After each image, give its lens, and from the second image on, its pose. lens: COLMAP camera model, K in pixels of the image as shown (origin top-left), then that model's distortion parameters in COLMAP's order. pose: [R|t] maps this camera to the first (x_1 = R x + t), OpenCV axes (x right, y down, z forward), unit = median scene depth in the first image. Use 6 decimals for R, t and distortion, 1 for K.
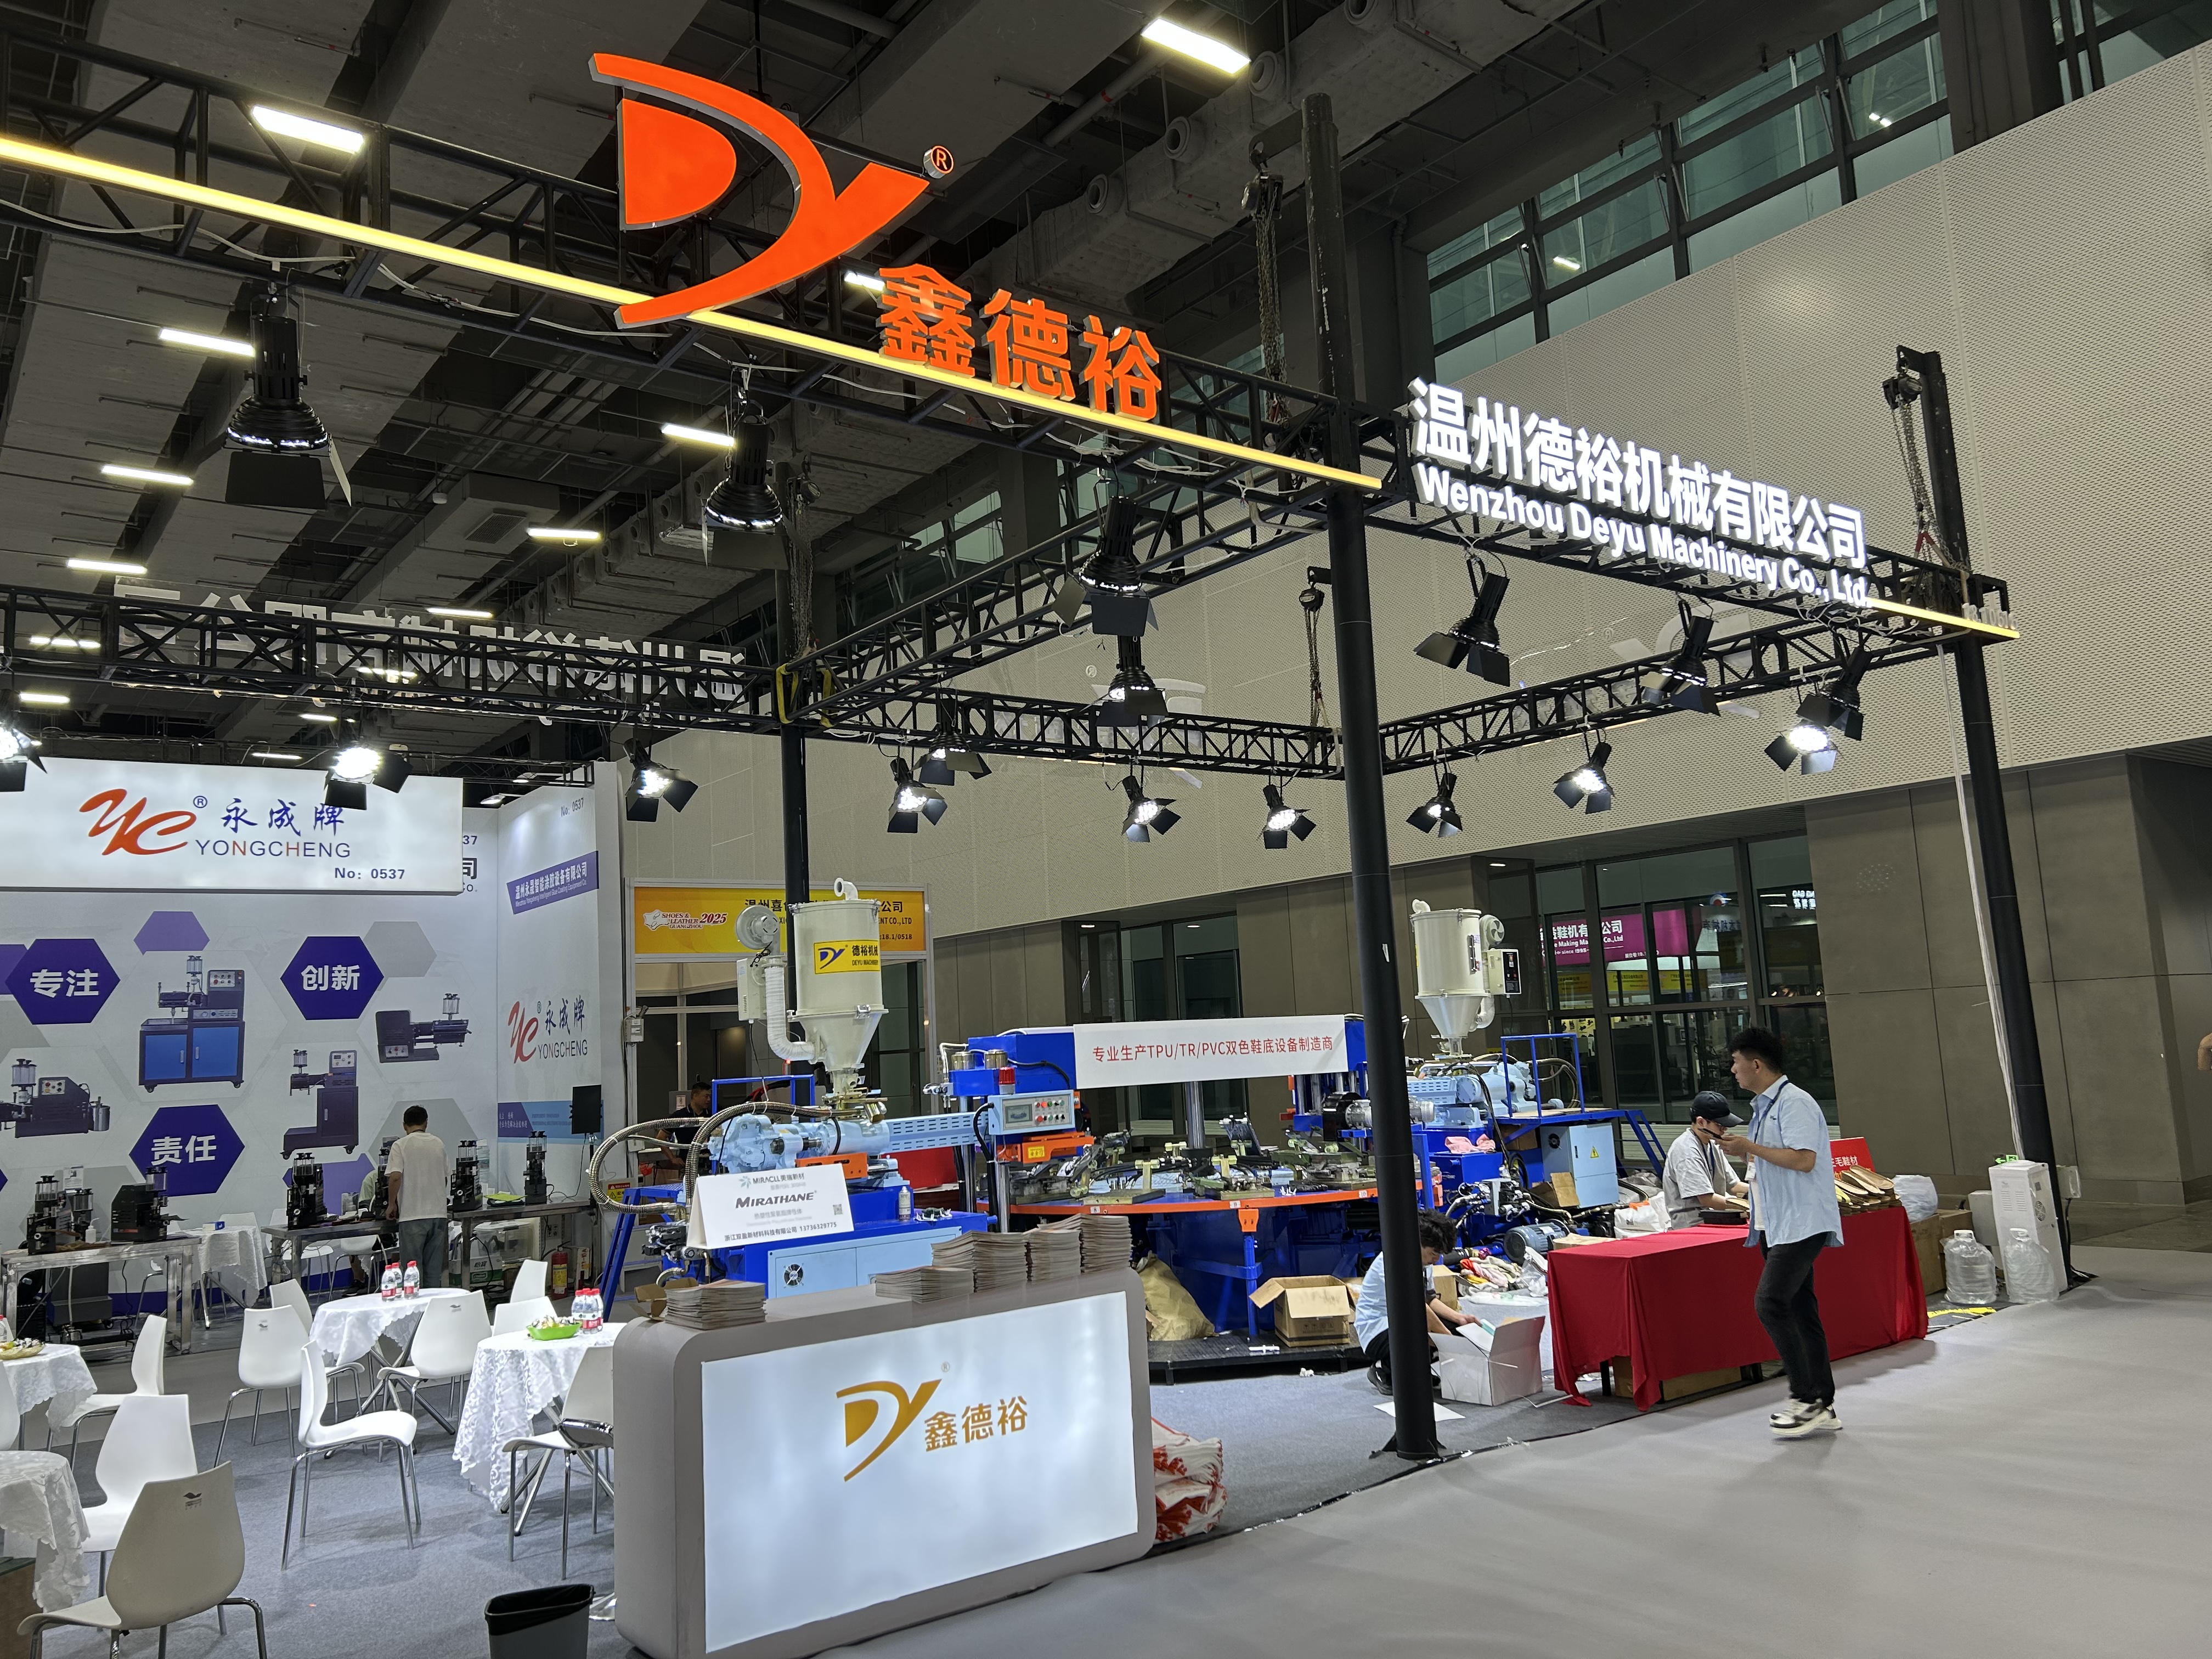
lens RADIAL K [[1682.8, 0, 1089.4], [0, 1682.8, 822.8], [0, 0, 1]] dist [0.064461, -0.035951]
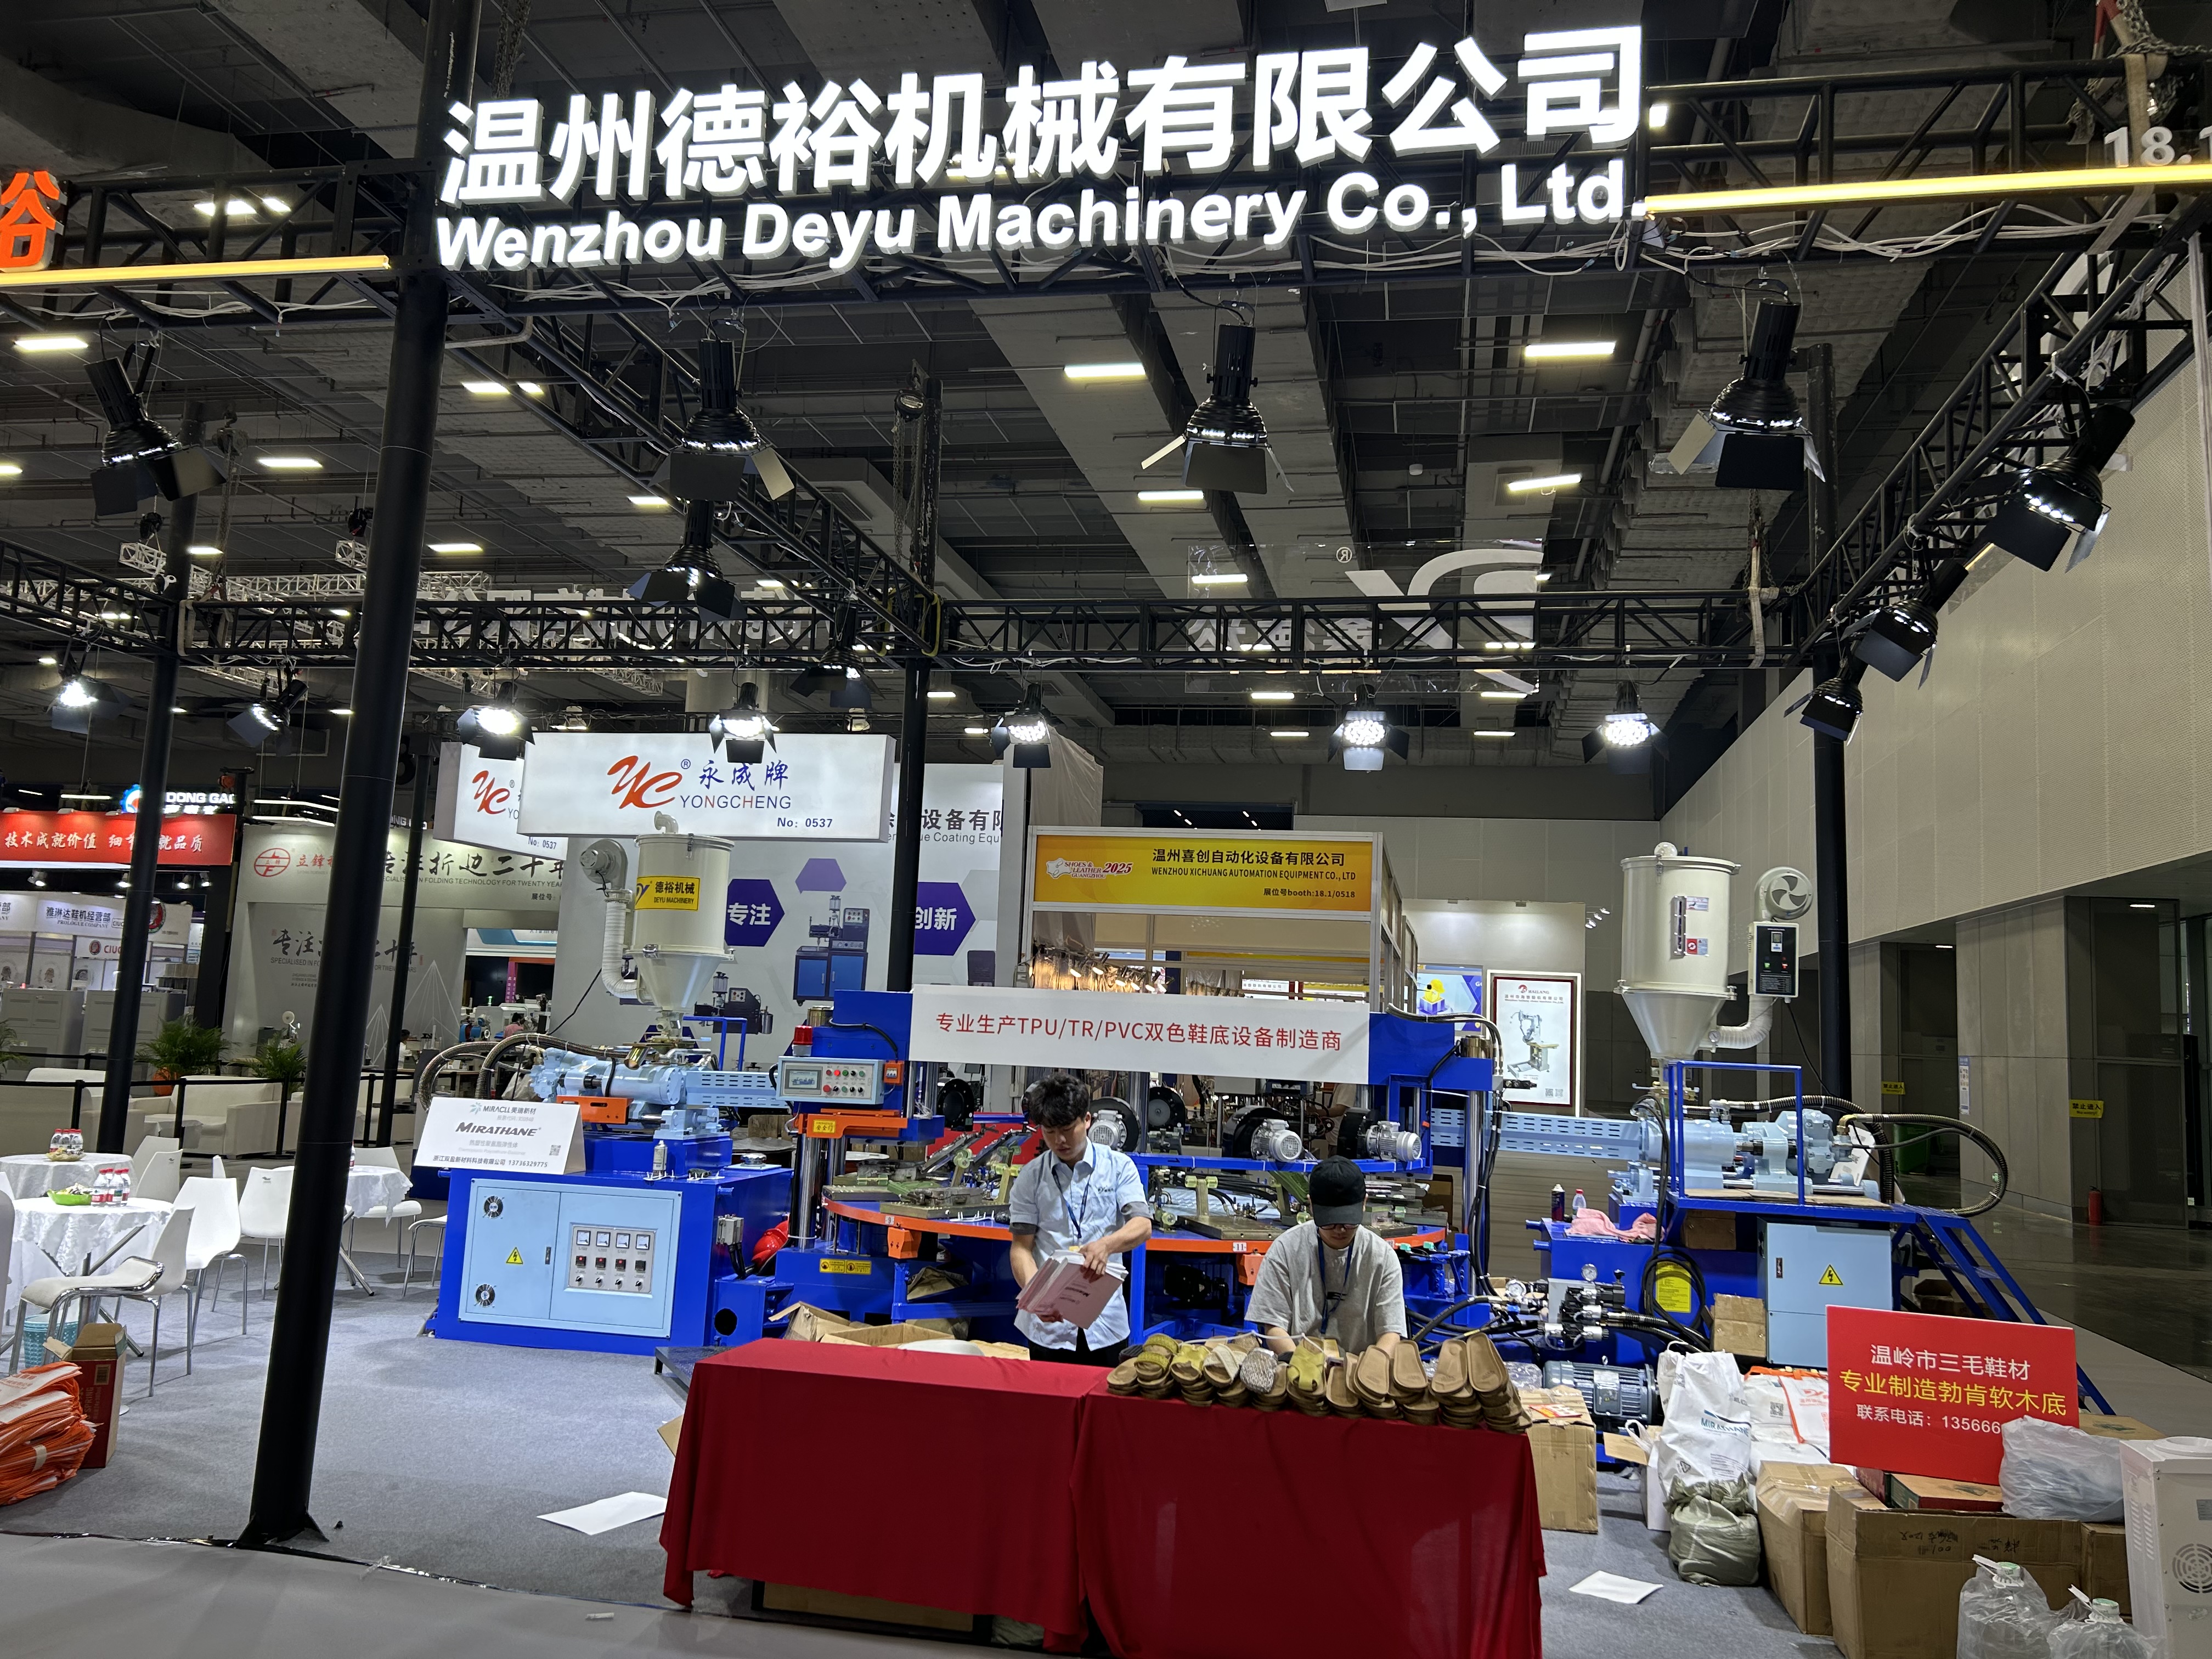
lens RADIAL K [[1682.8, 0, 1098.2], [0, 1682.8, 841.9], [0, 0, 1]] dist [0.064461, -0.035951]
pose [[0.649847, -0.004954, -0.760049, 0.801442], [0.023811, 0.999621, 0.013843, 0.046728], [0.759692, -0.027093, 0.649719, 0.616600]]
